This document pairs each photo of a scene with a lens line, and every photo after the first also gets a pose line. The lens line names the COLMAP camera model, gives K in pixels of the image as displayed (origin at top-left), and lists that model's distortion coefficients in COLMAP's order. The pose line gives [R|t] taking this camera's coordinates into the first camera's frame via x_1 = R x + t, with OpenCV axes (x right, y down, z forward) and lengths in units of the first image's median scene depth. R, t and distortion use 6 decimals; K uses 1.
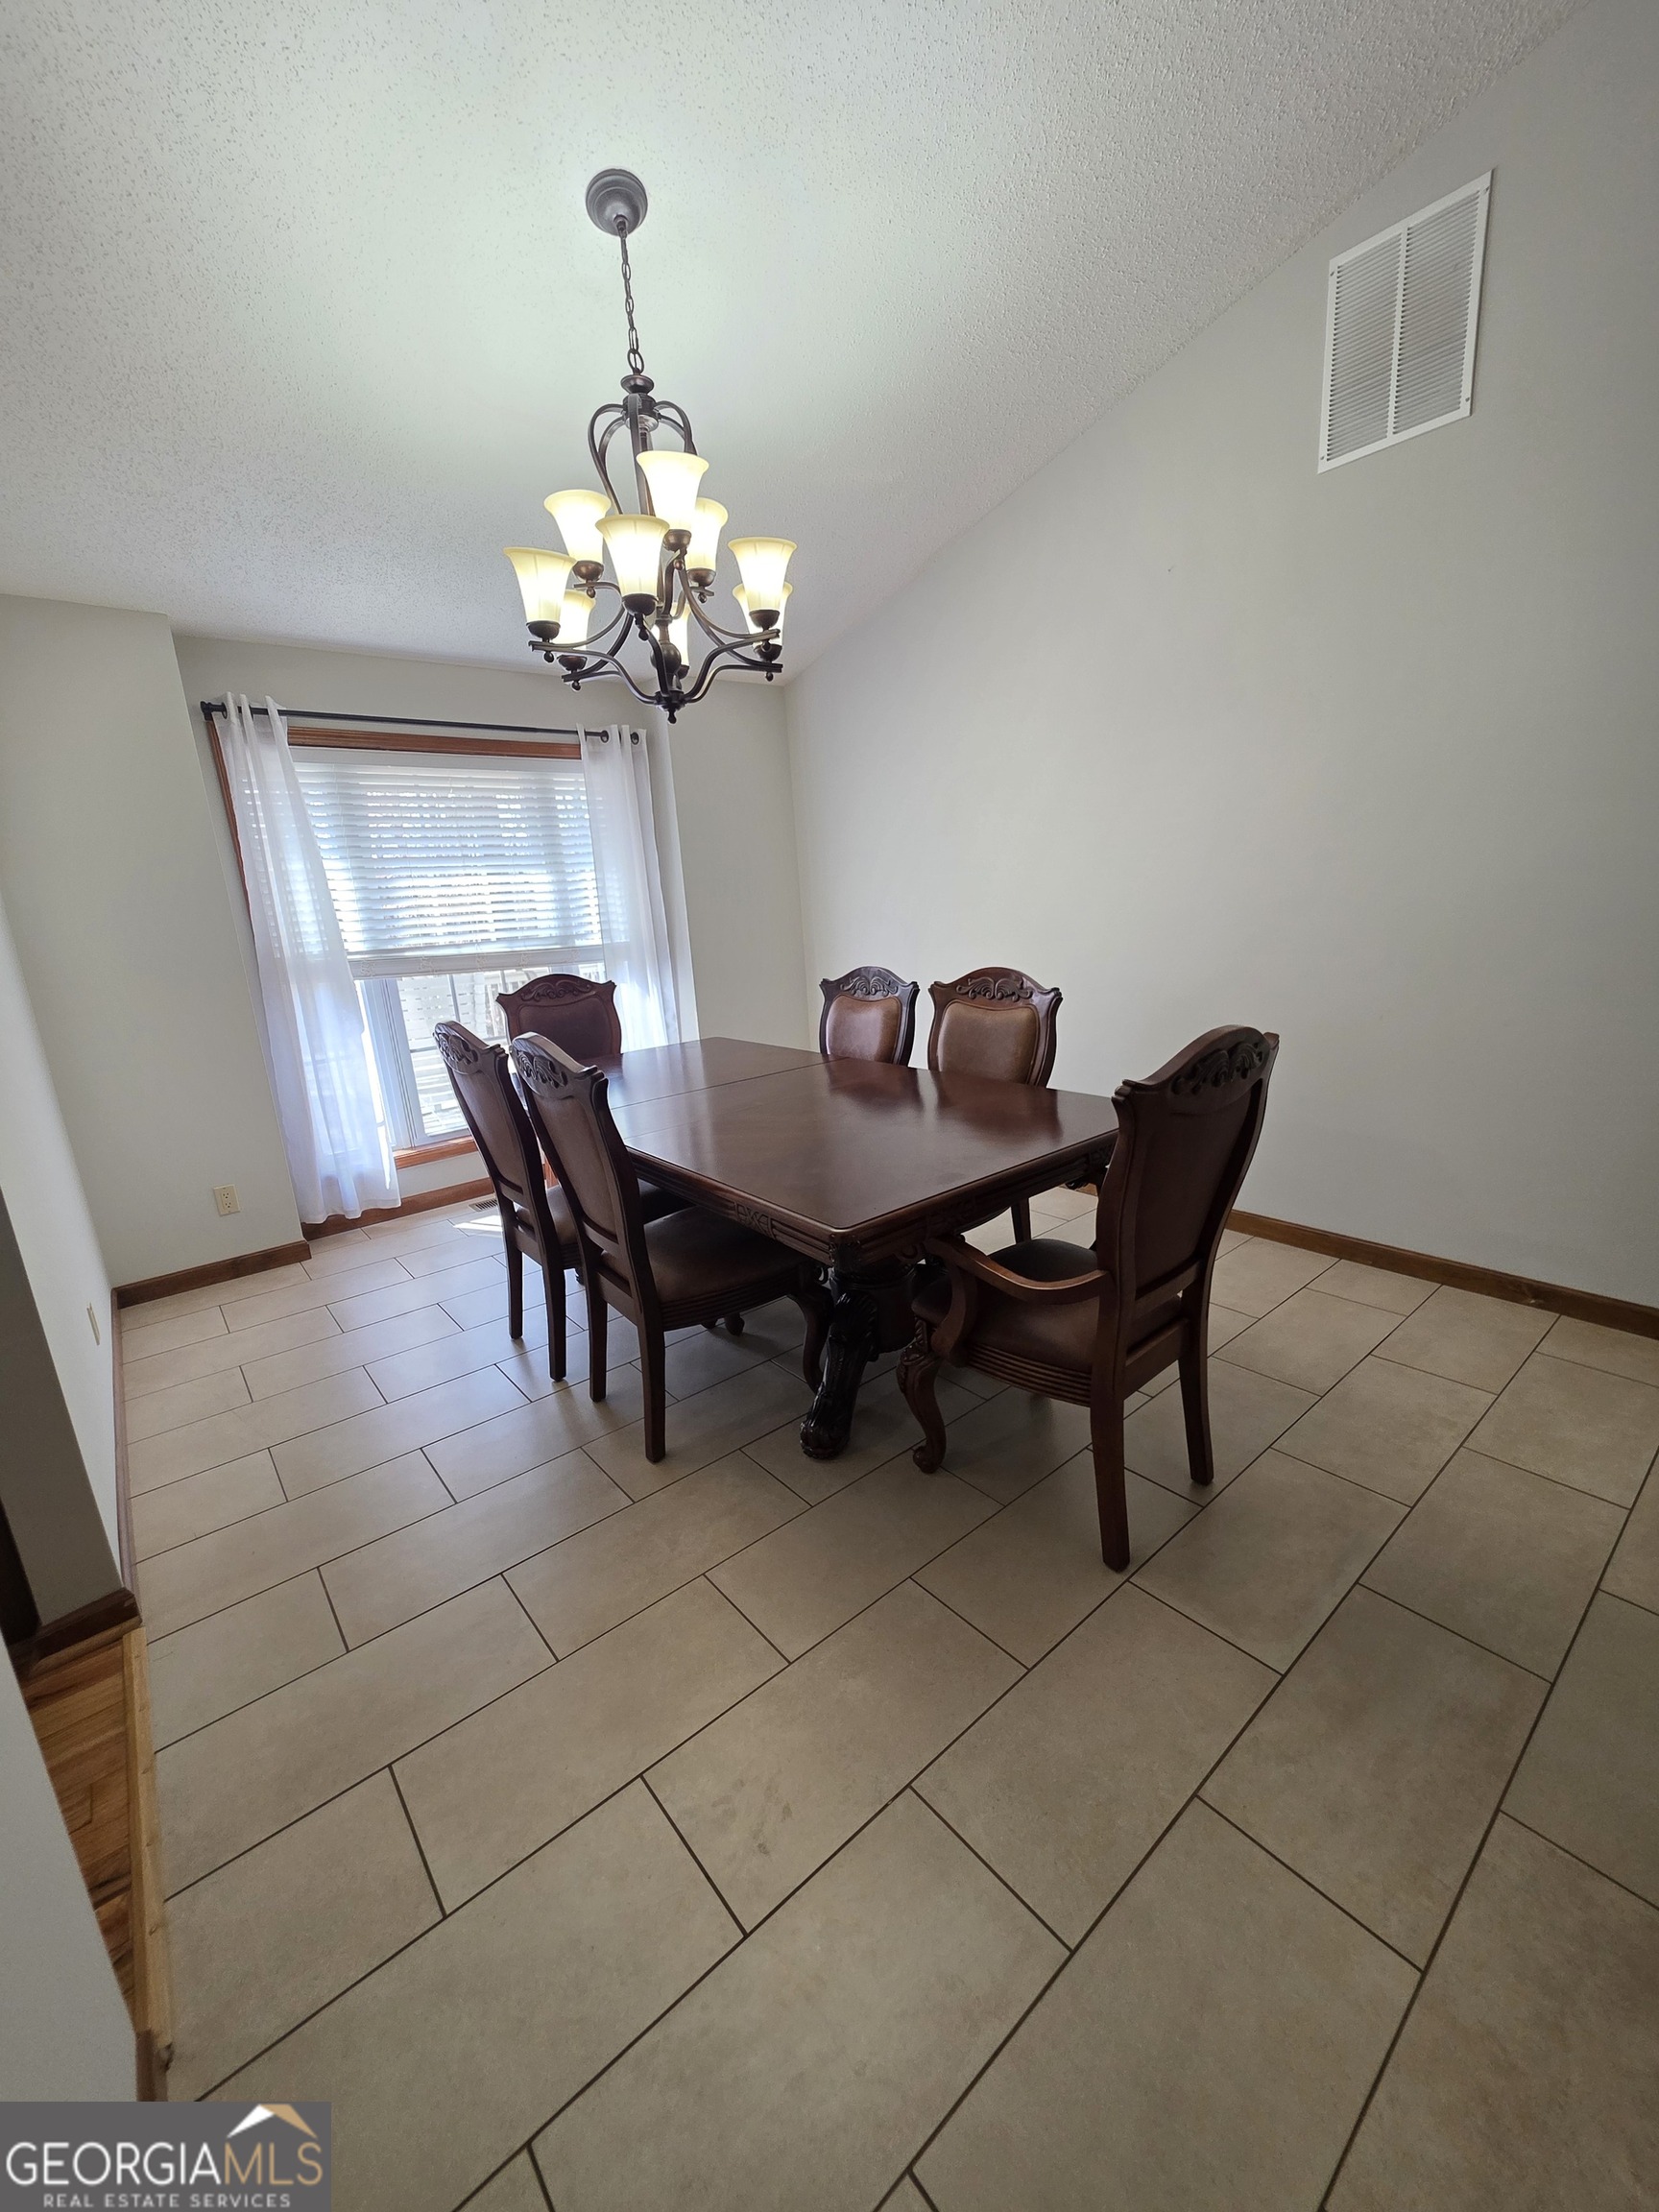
lens RADIAL K [[881.2, 0, 825.1], [0, 881.2, 1105.8], [0, 0, 1]] dist [0.001661, 0.000076]
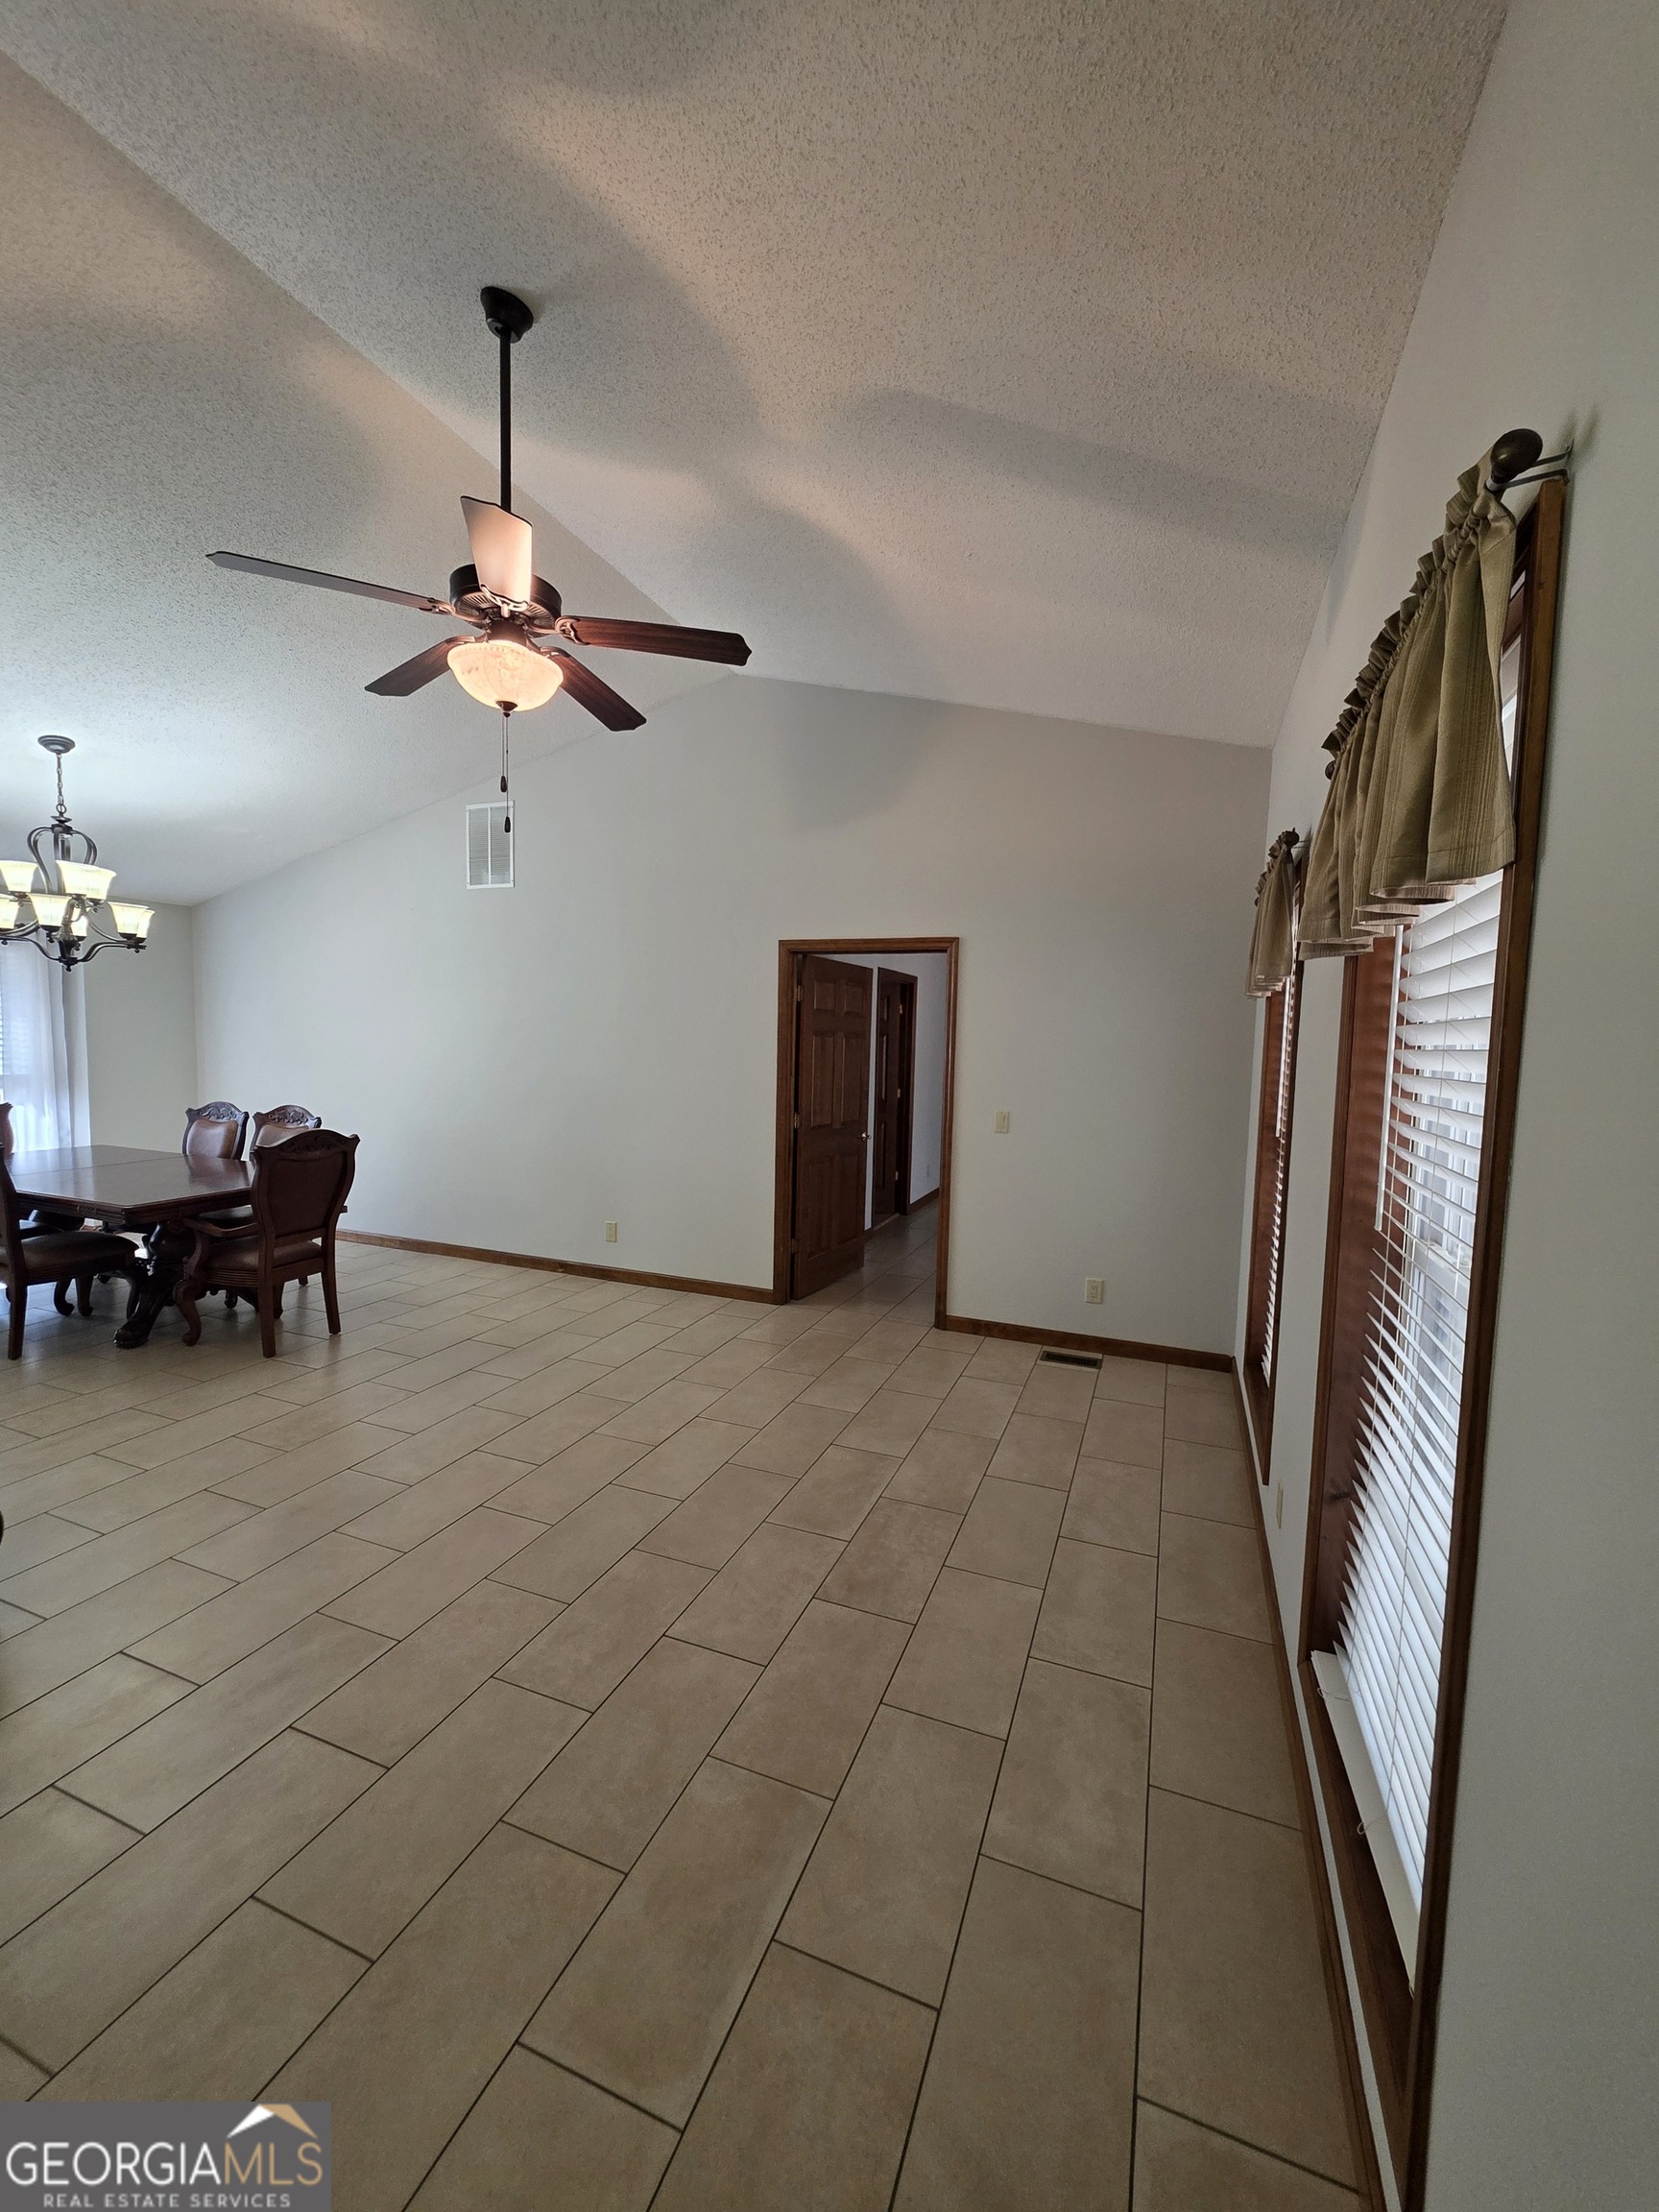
lens RADIAL K [[881.2, 0, 826.9], [0, 881.2, 1112.5], [0, 0, 1]] dist [0.001661, 0.000076]
pose [[0.874290, 0.049115, 0.482912, 0.314495], [0.032800, 0.986616, -0.159728, 0.208807], [-0.484294, 0.155488, 0.860978, -1.242161]]
